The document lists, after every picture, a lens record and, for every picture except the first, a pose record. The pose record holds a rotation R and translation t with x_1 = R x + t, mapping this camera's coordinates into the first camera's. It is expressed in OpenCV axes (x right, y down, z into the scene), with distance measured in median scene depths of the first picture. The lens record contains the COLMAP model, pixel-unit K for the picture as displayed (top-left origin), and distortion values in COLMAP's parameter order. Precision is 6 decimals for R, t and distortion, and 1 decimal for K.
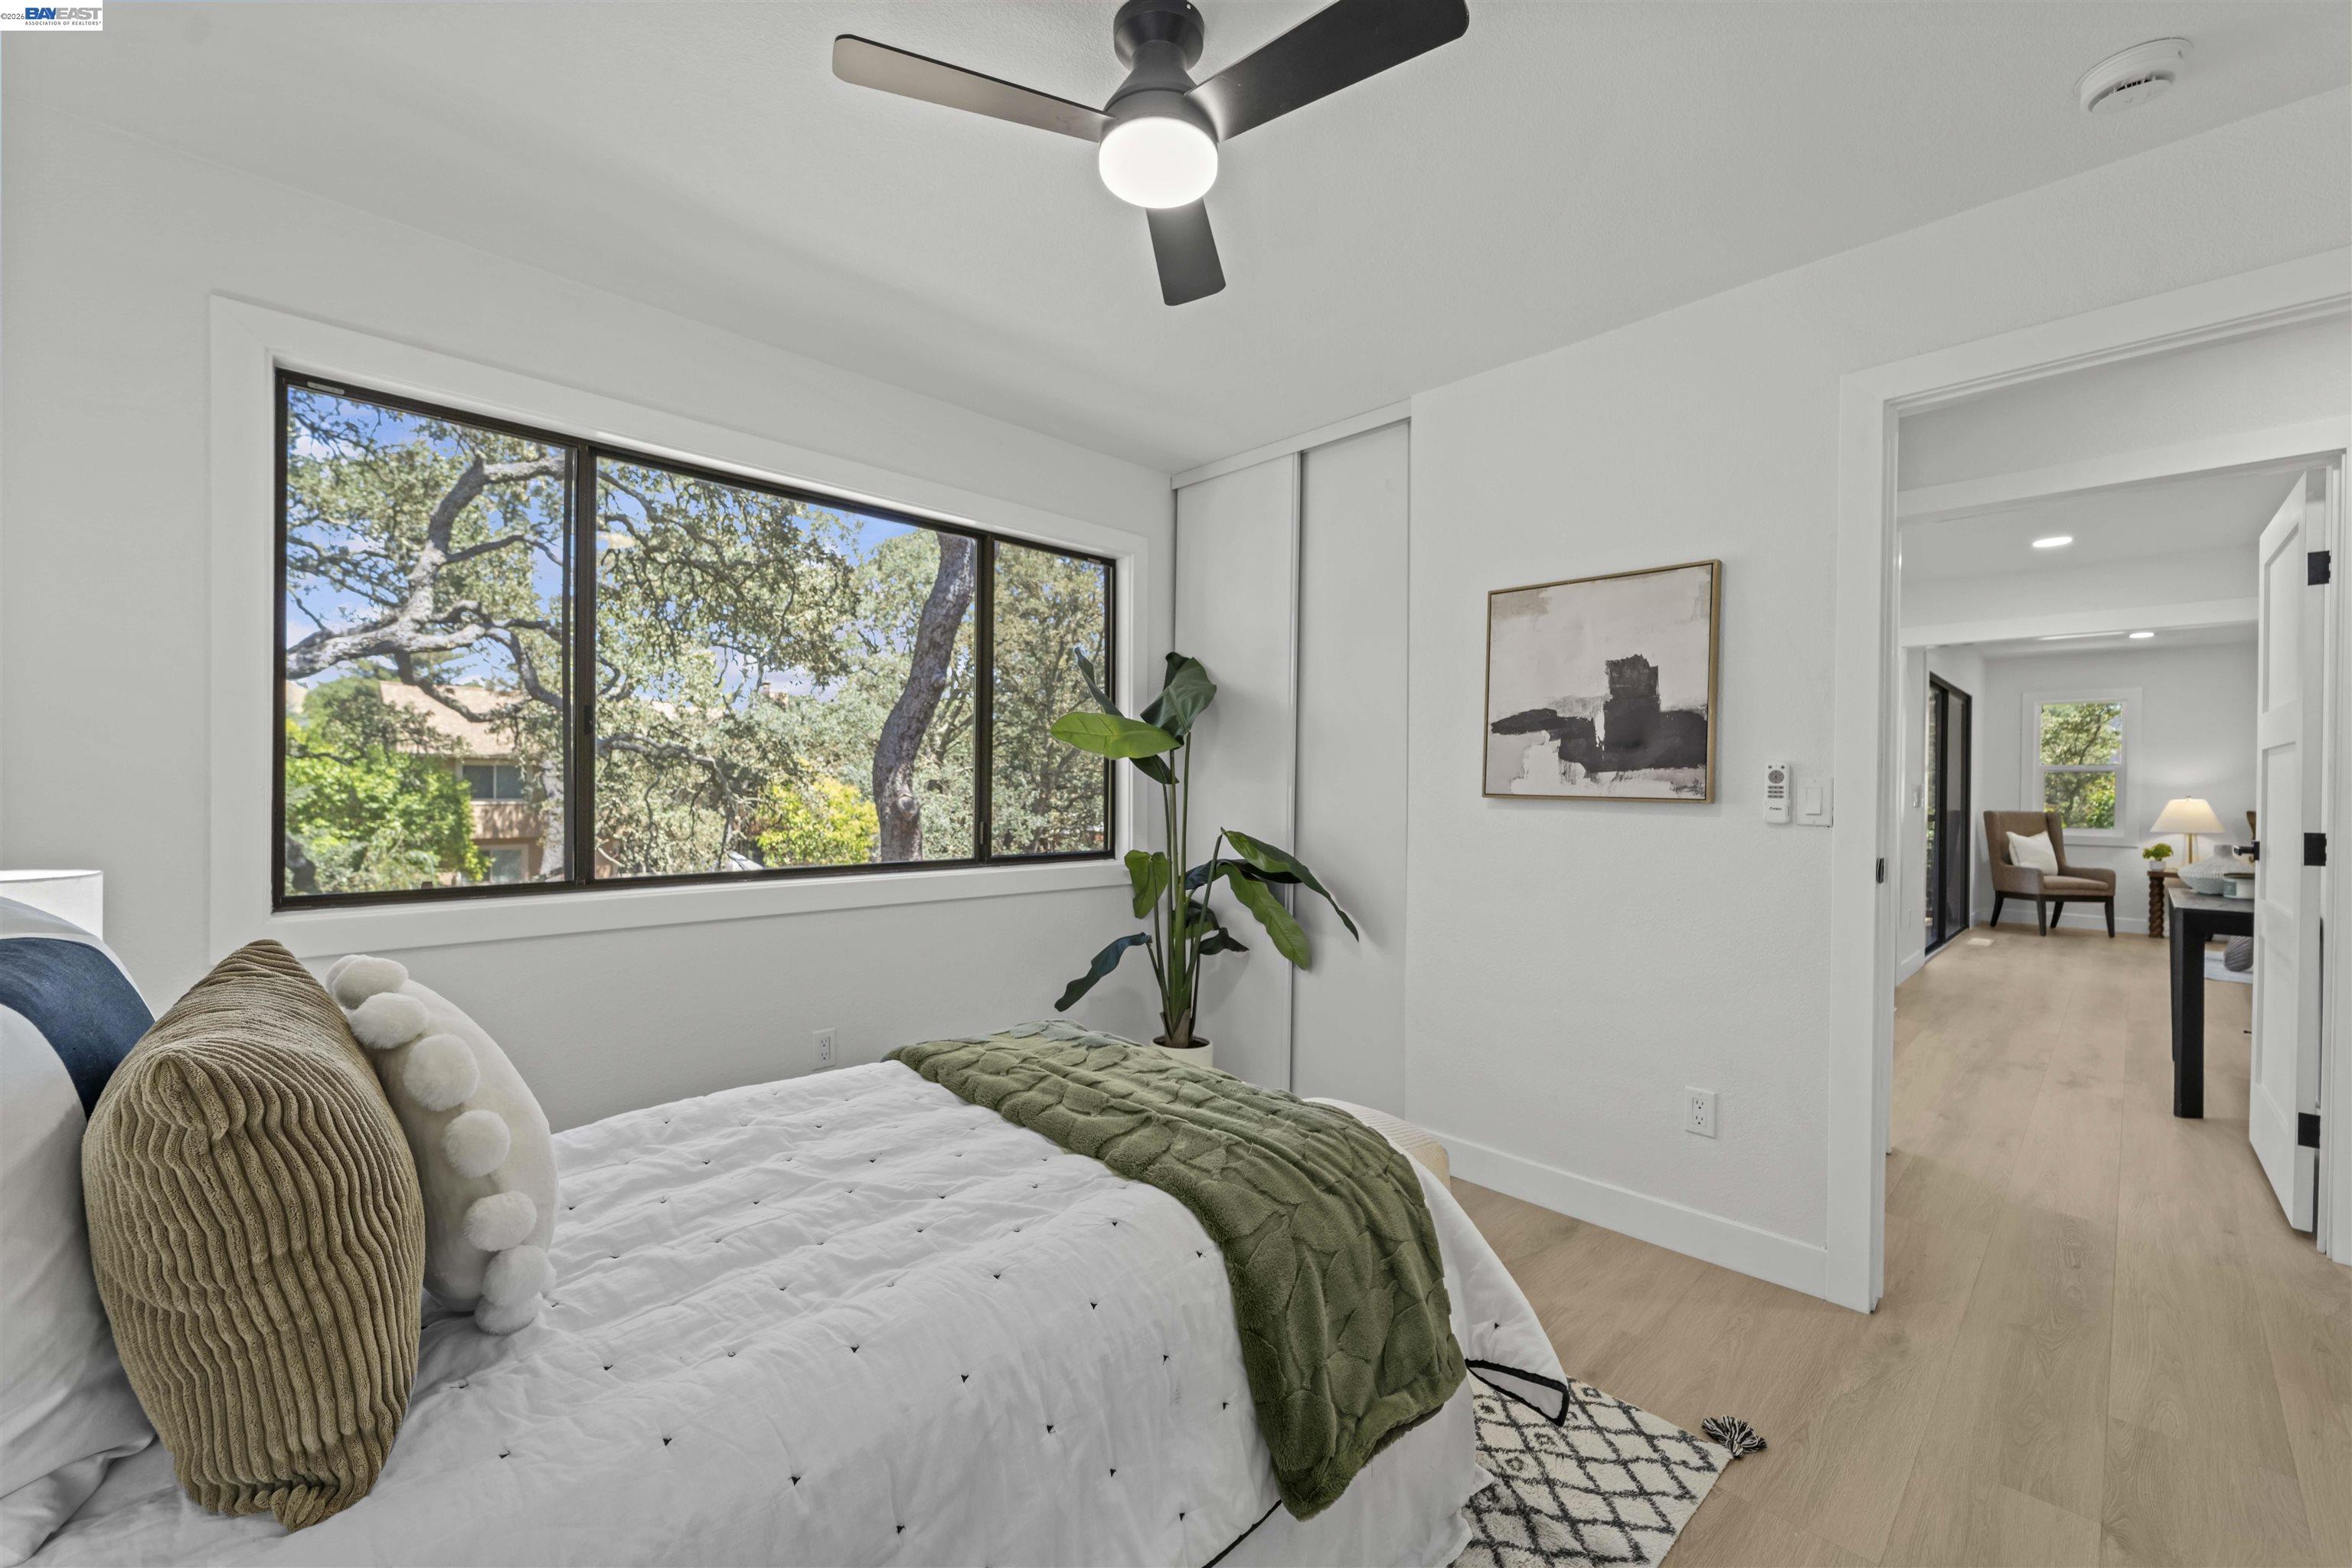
lens RADIAL K [[939.1, 0, 1176.0], [0, 939.1, 784.0], [0, 0, 1]] dist [0.001320, -0.000208]
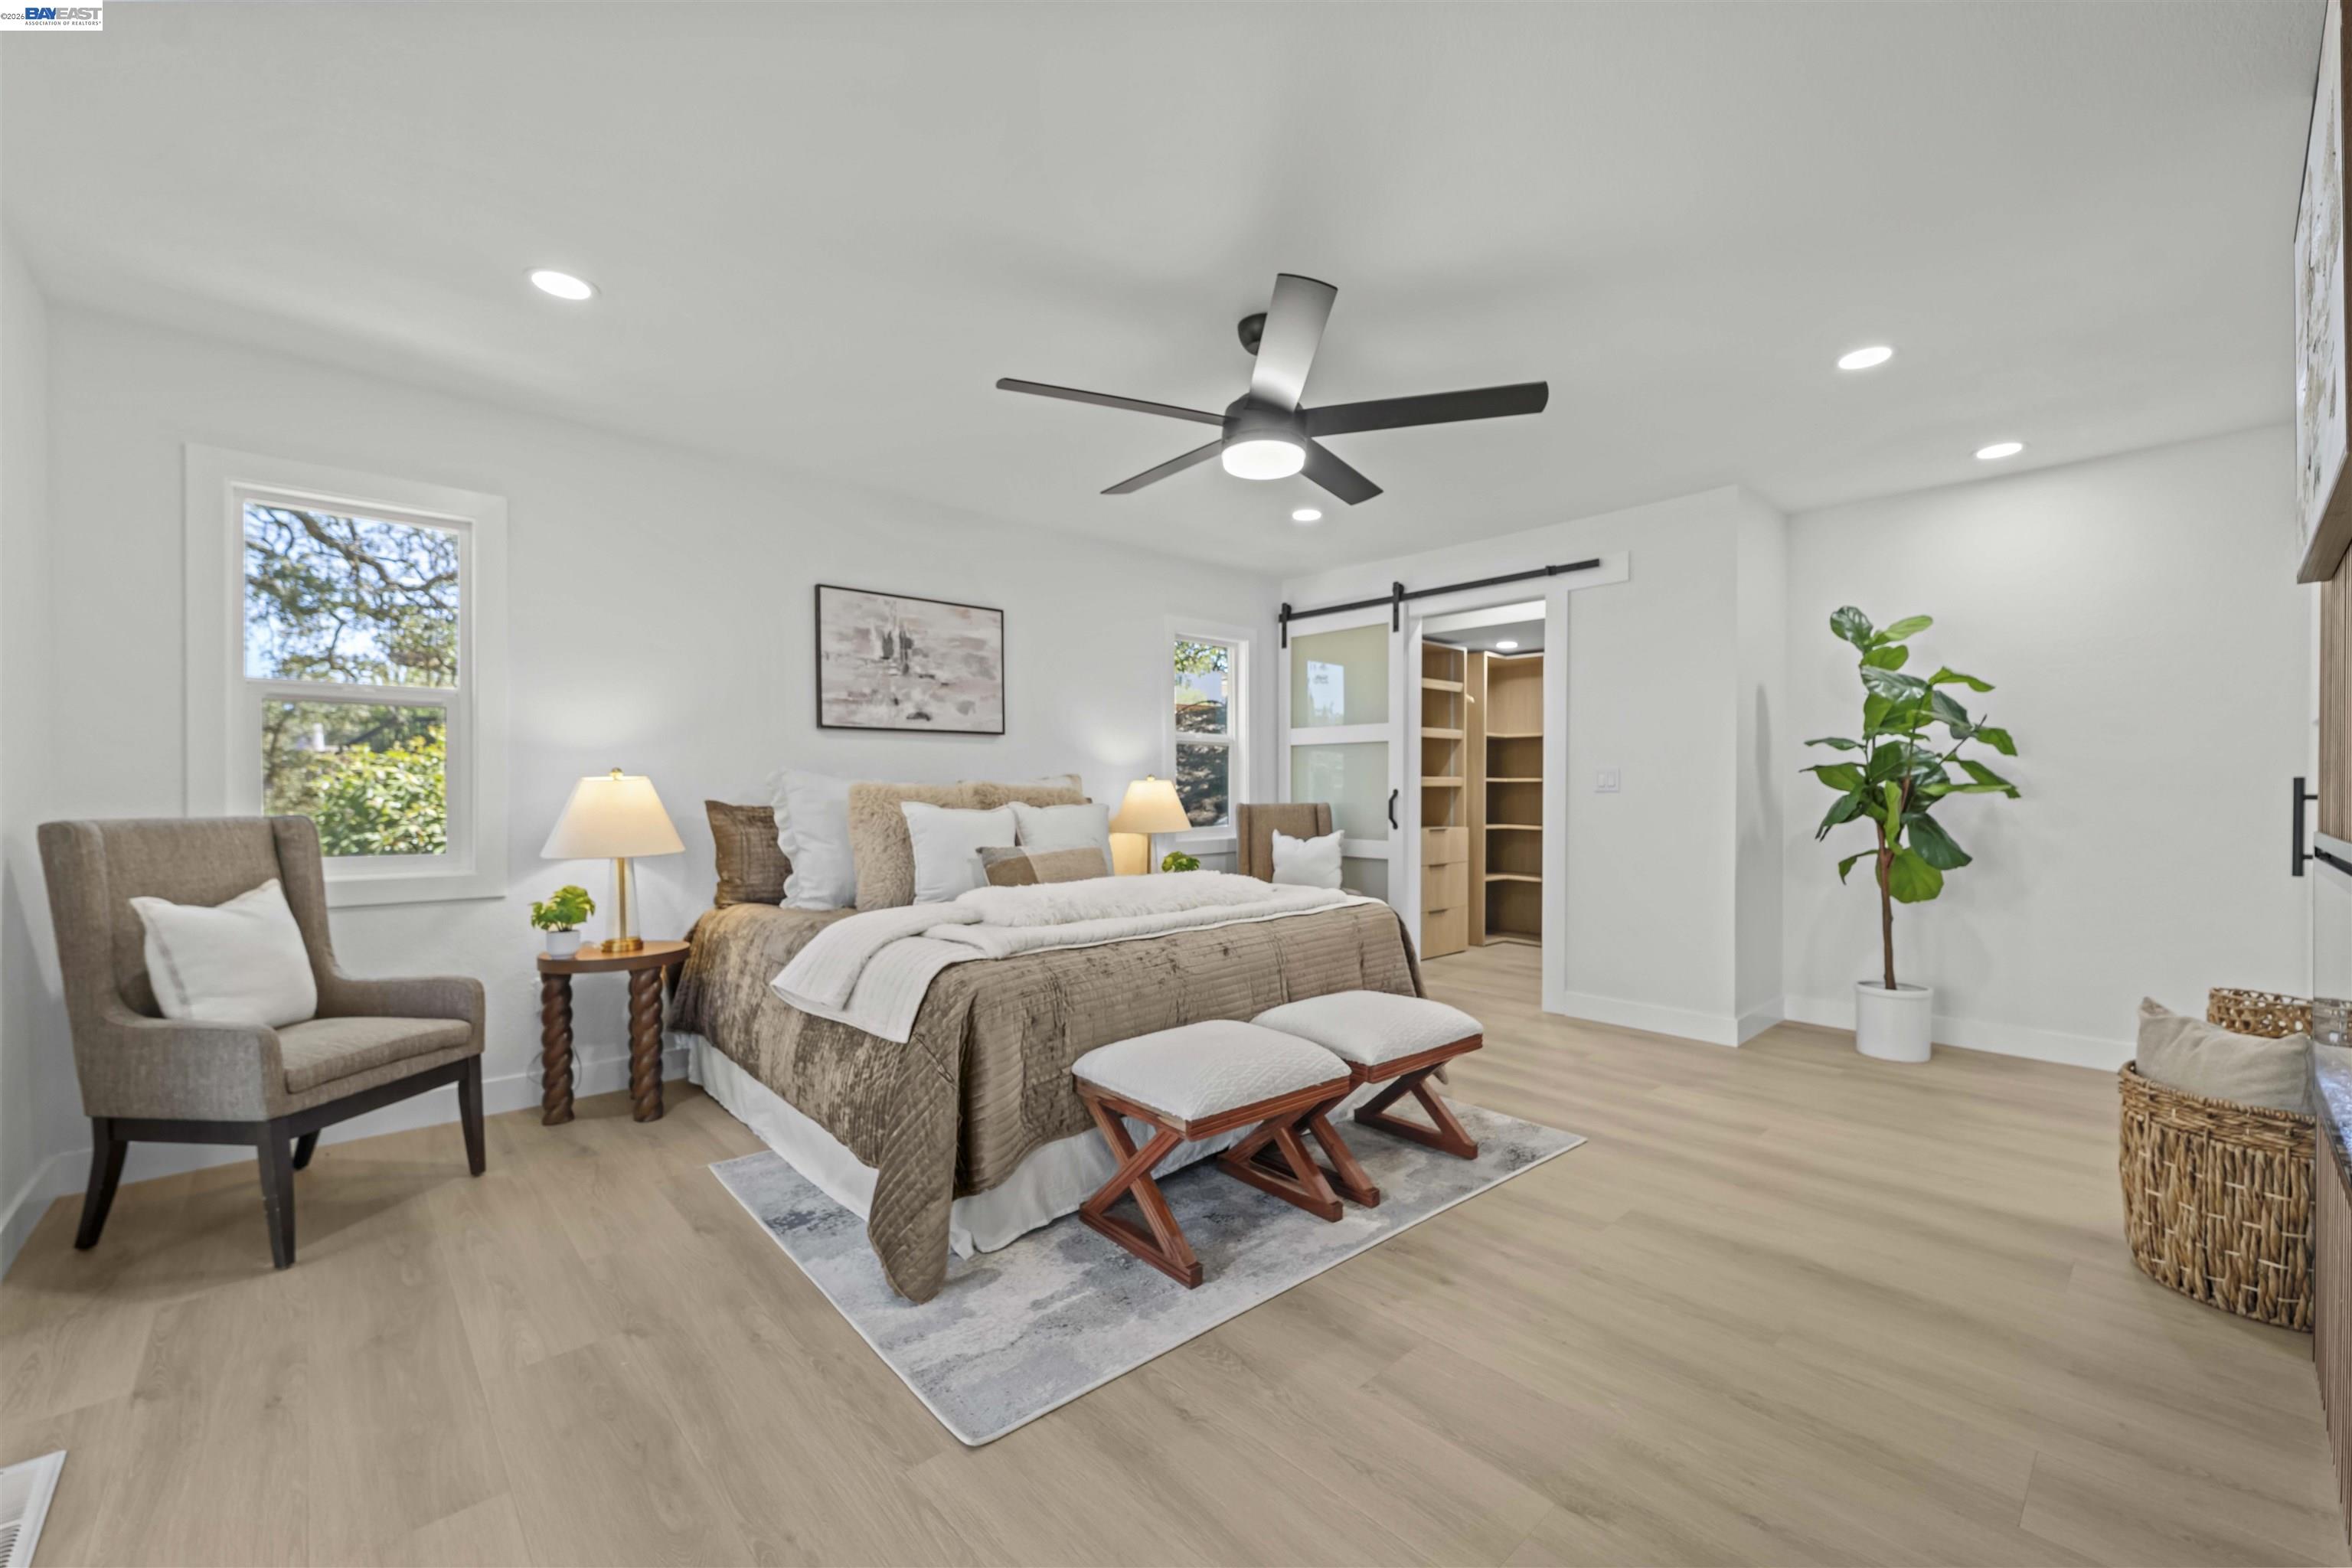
lens RADIAL K [[950.3, 0, 1176.0], [0, 950.3, 784.0], [0, 0, 1]] dist [0.001170, -0.000204]
pose [[0.033784, -0.021611, 0.999195, 0.583934], [-0.006793, 0.999738, 0.021852, 0.008259], [-0.999406, -0.007526, 0.033629, 0.650015]]
